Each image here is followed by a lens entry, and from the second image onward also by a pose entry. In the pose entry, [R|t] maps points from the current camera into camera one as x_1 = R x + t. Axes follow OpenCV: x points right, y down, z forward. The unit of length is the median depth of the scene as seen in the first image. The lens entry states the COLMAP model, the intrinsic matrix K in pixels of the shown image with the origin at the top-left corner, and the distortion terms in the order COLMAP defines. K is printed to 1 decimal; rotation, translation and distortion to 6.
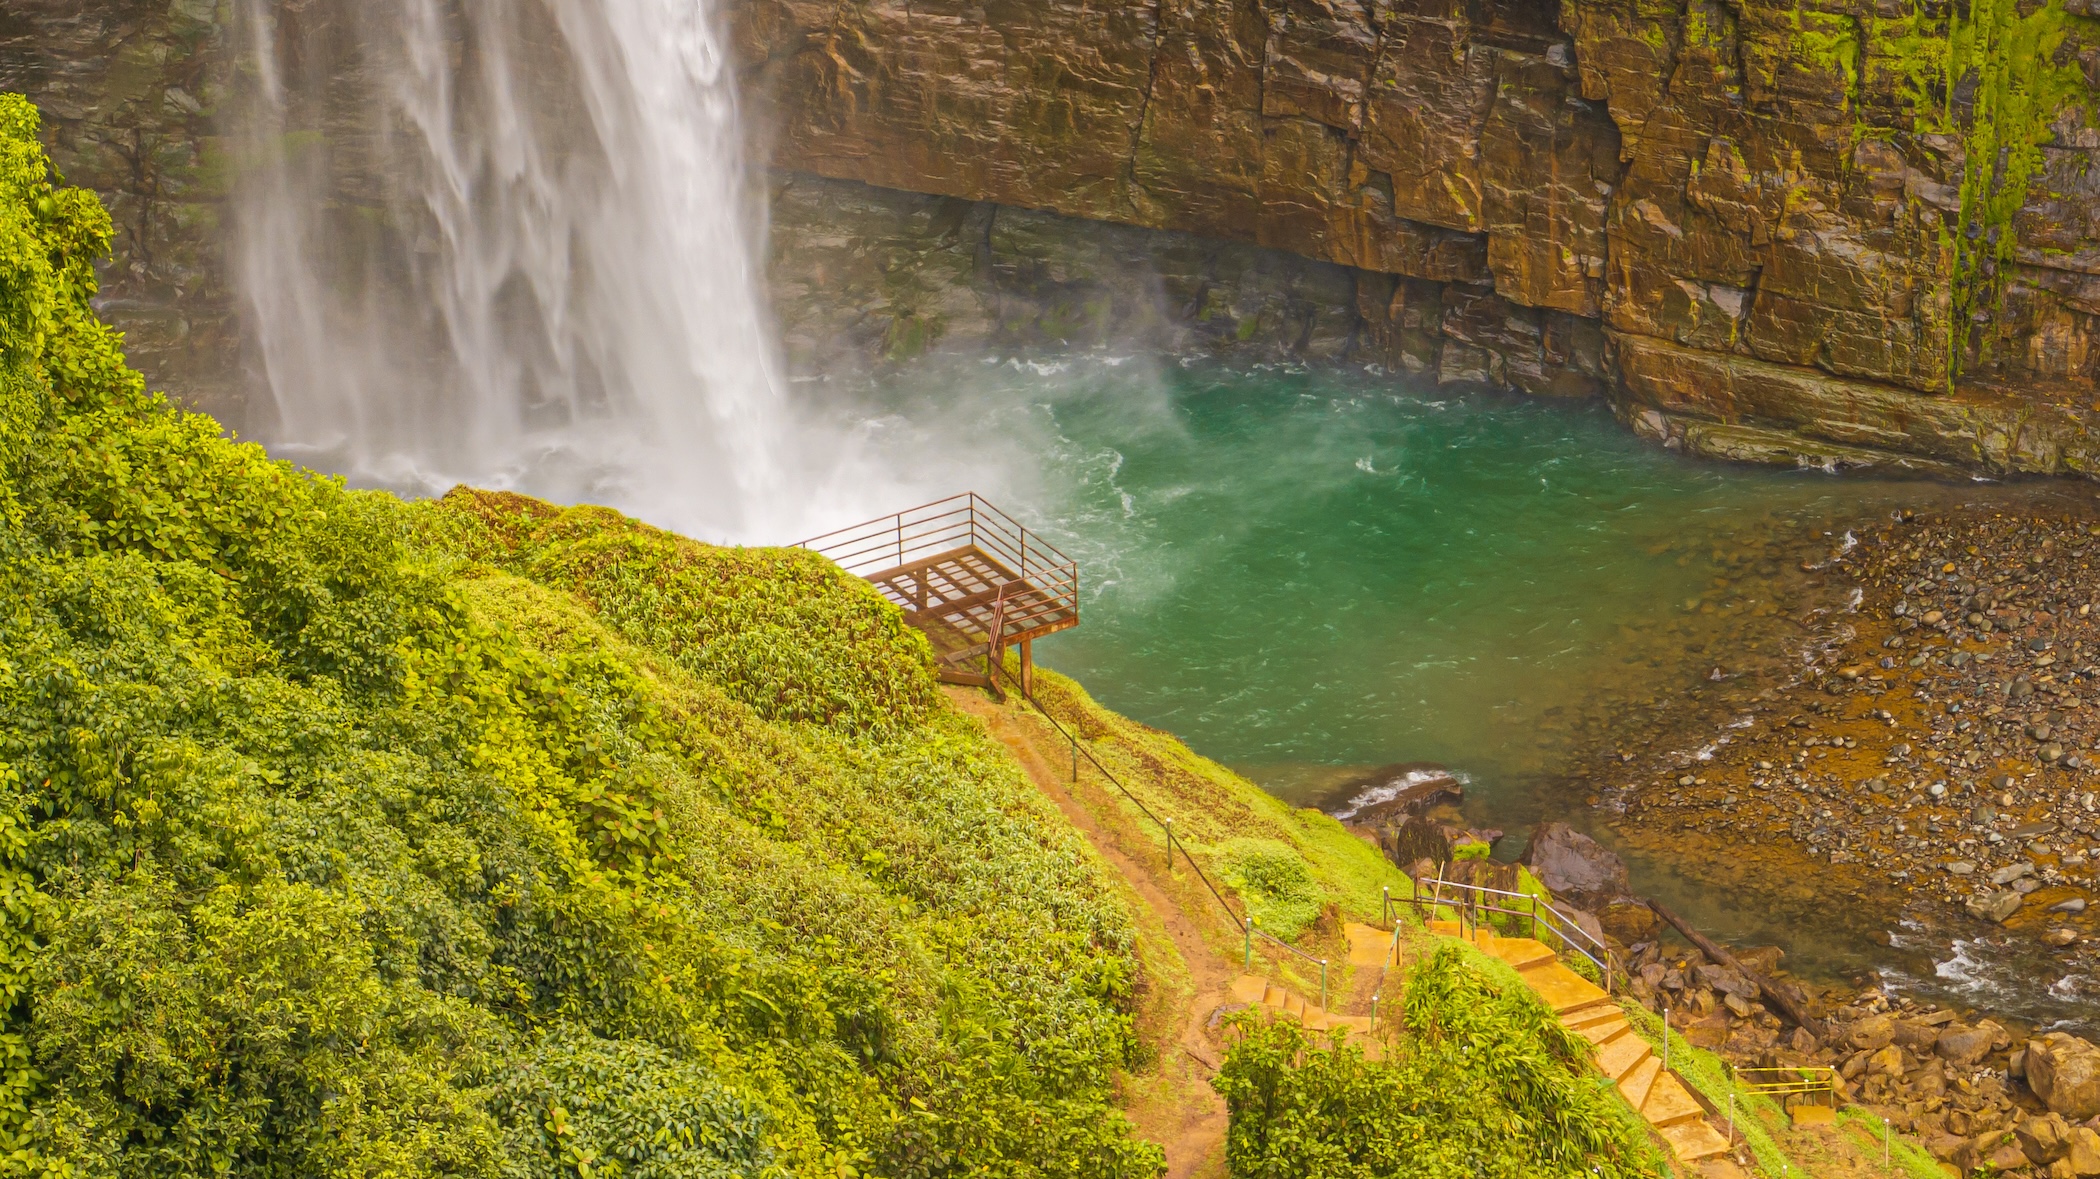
lens RADIAL K [[10043.5, 0, 1052.2], [0, 10043.5, 590.7], [0, 0, 1]] dist [0.251145, 0.000000]
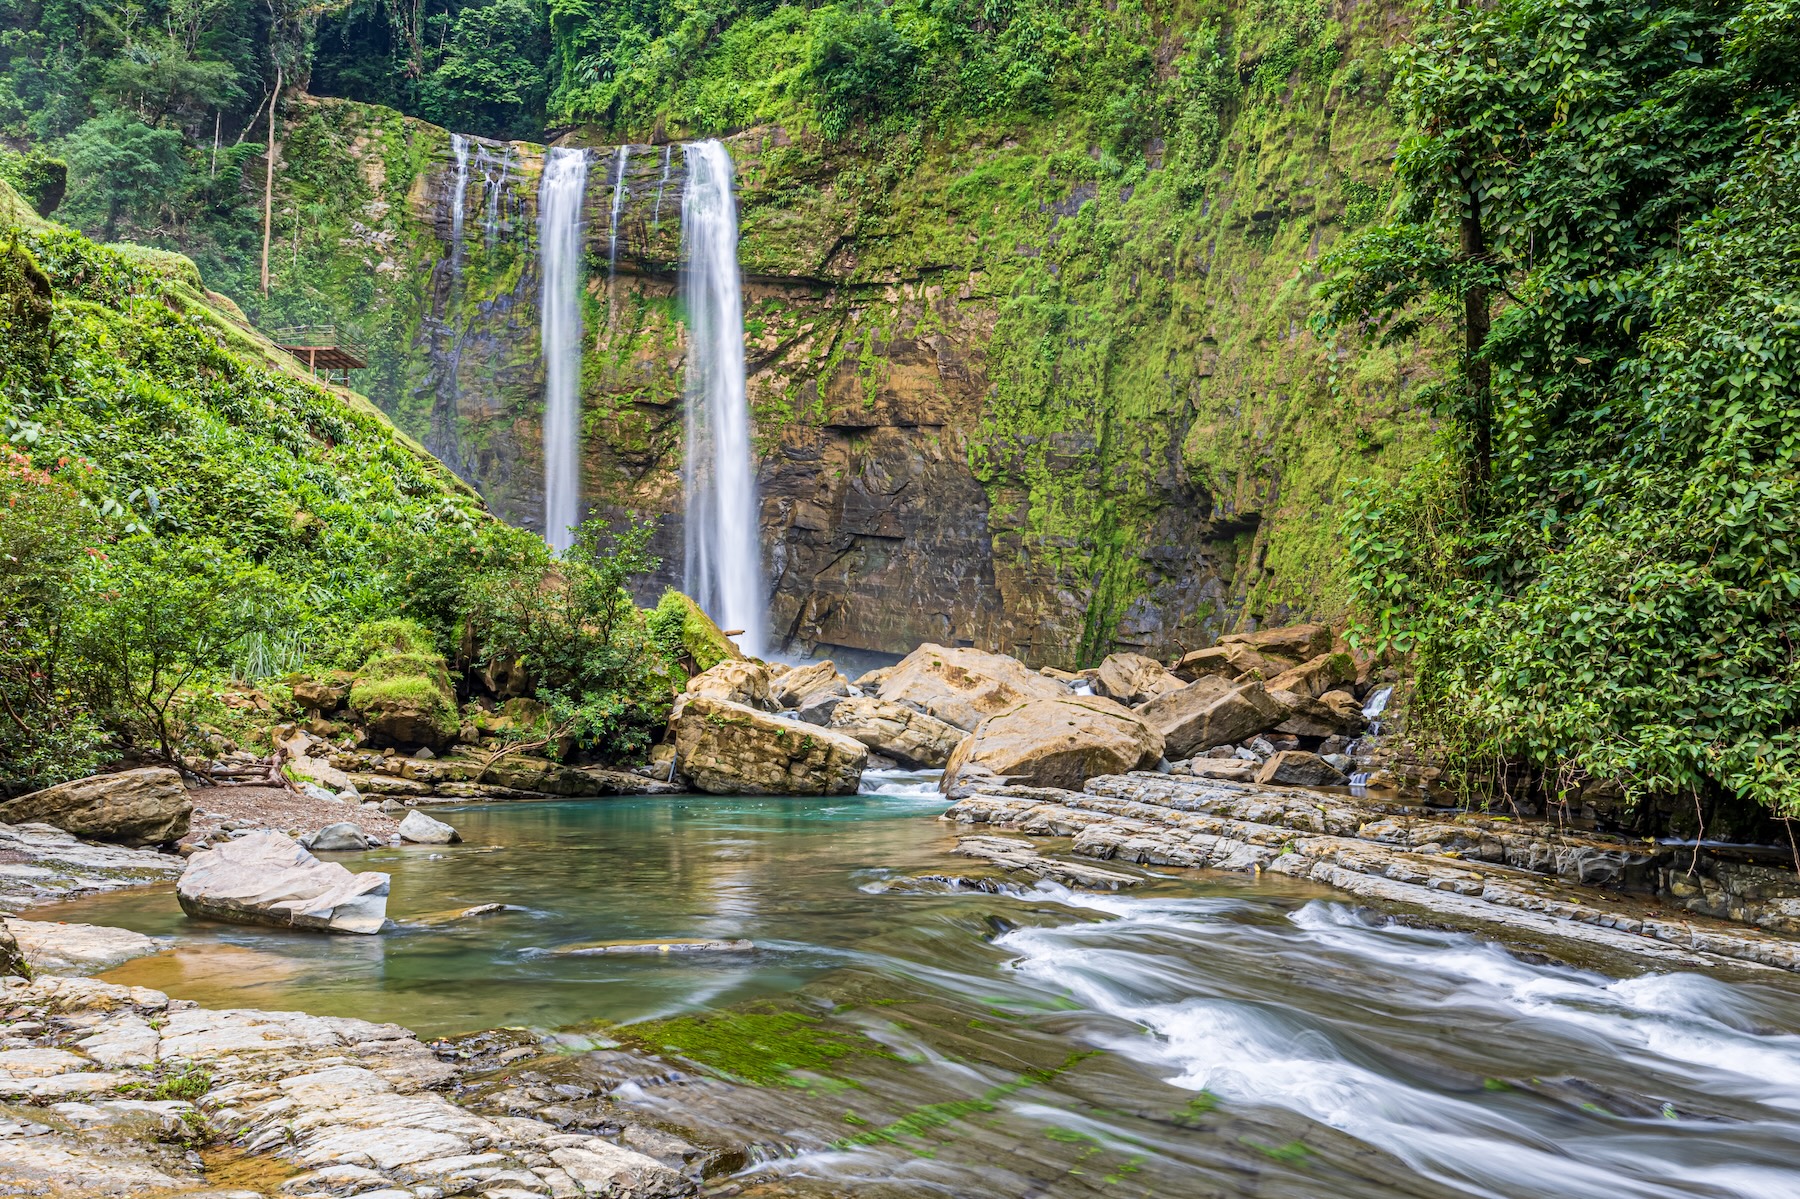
lens RADIAL K [[1455.3, 0, 899.9], [0, 1455.3, 597.4], [0, 0, 1]] dist [-0.005736, 0.025176]
pose [[0.794478, -0.045491, -0.605587, 0.305148], [-0.281951, 0.855572, -0.434166, 0.159491], [0.537874, 0.515681, 0.666907, 0.683651]]
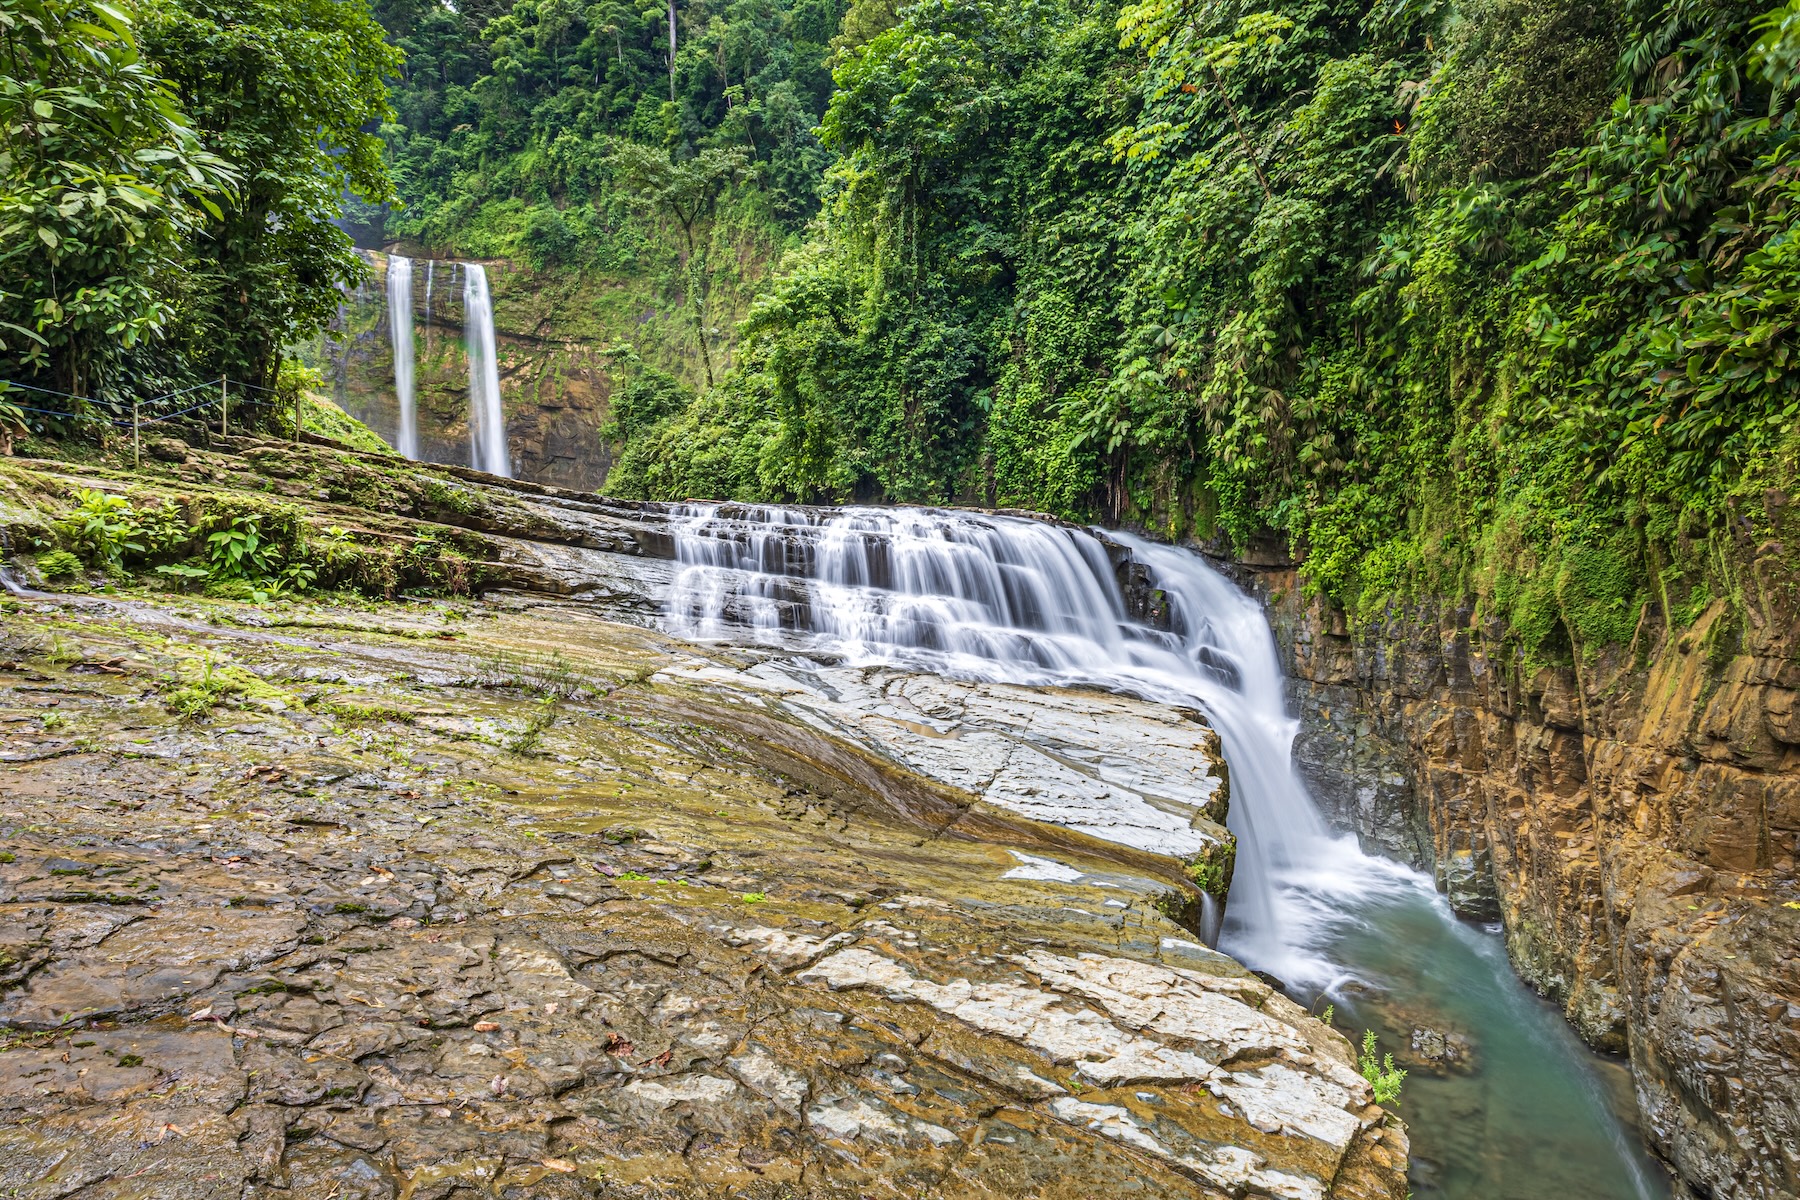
lens RADIAL K [[916.7, 0, 896.5], [0, 916.7, 599.8], [0, 0, 1]] dist [-0.000344, -0.000584]
pose [[0.935994, 0.012320, -0.351801, 0.498114], [-0.159049, 0.906362, -0.391422, 0.269294], [0.314036, 0.422322, 0.850309, 0.518030]]
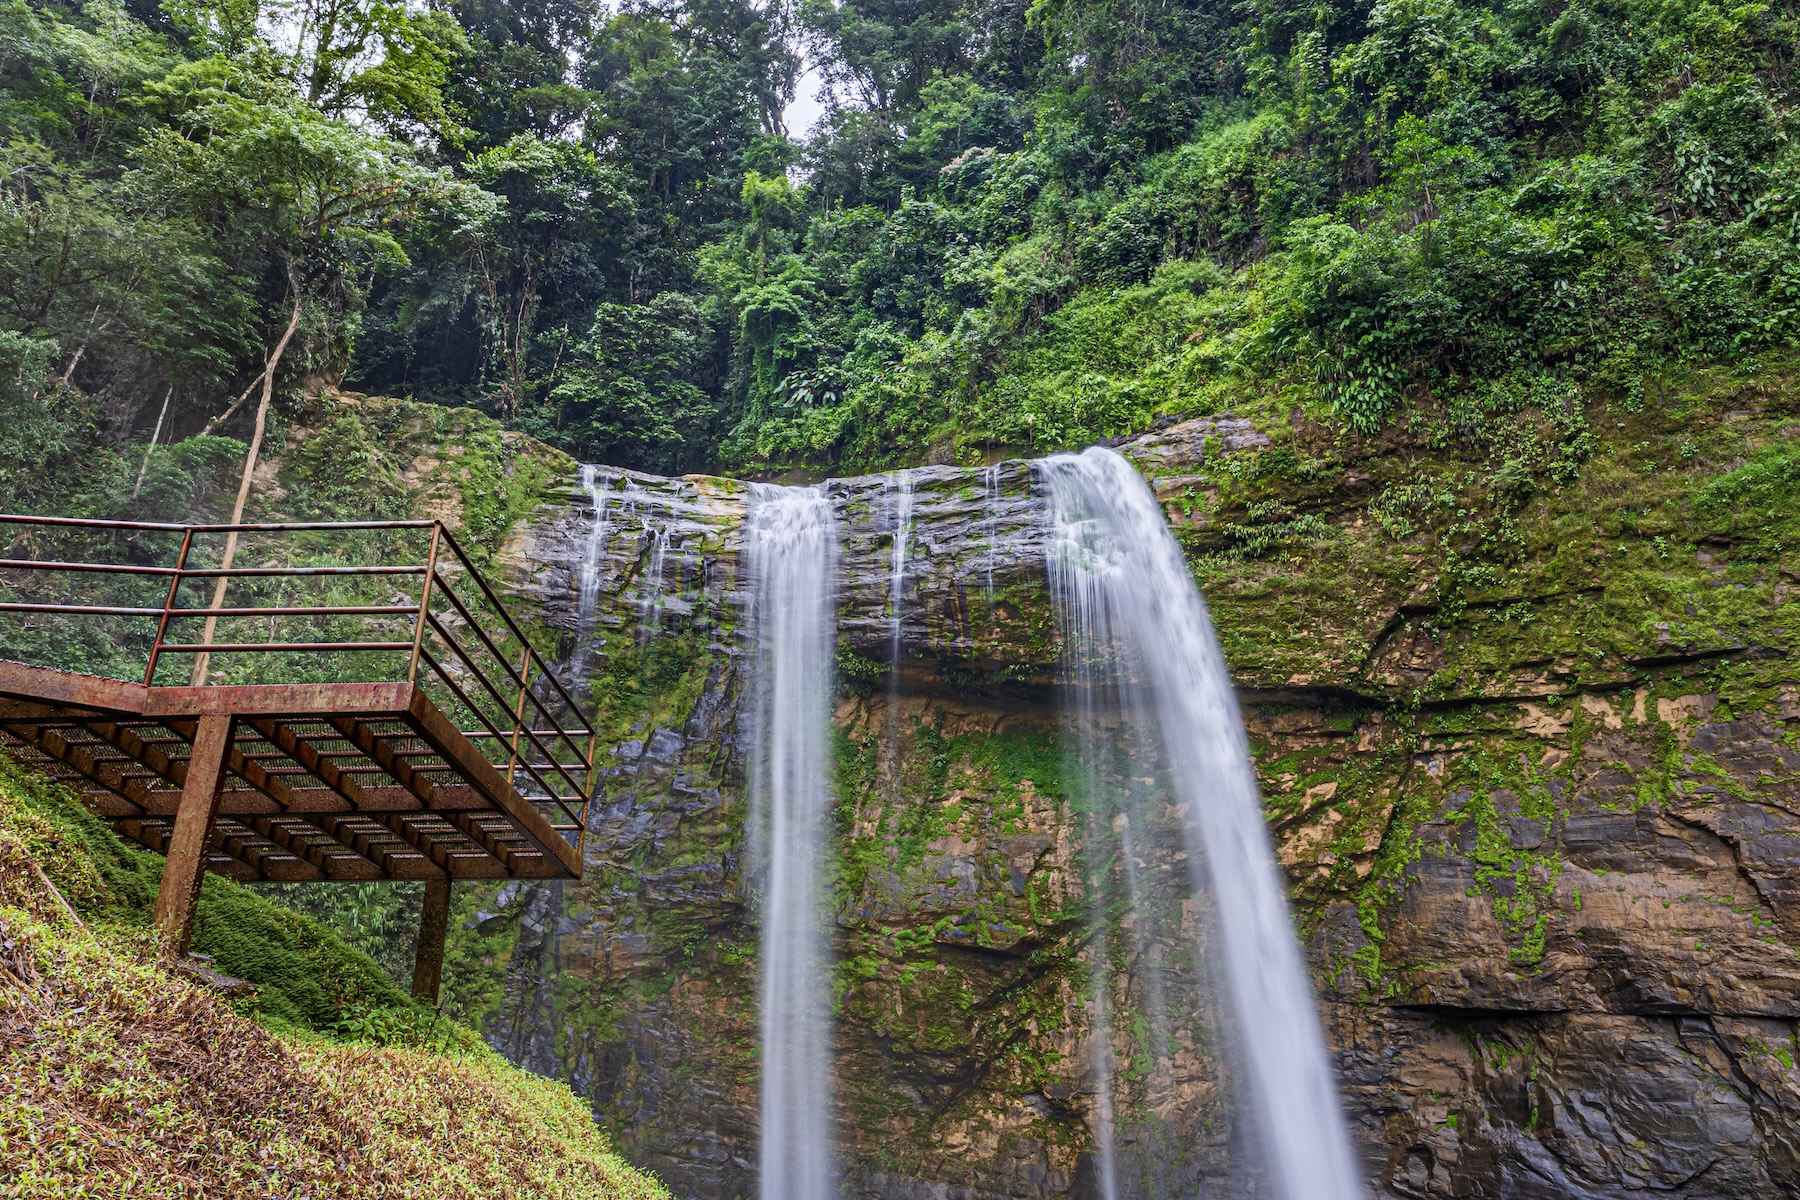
lens RADIAL K [[1386.4, 0, 910.2], [0, 1386.4, 594.4], [0, 0, 1]] dist [-0.008363, 0.006913]
pose [[0.817550, -0.241483, -0.522779, 0.031749], [-0.264594, 0.648797, -0.713479, 0.022251], [0.511471, 0.721629, 0.466529, 0.794950]]
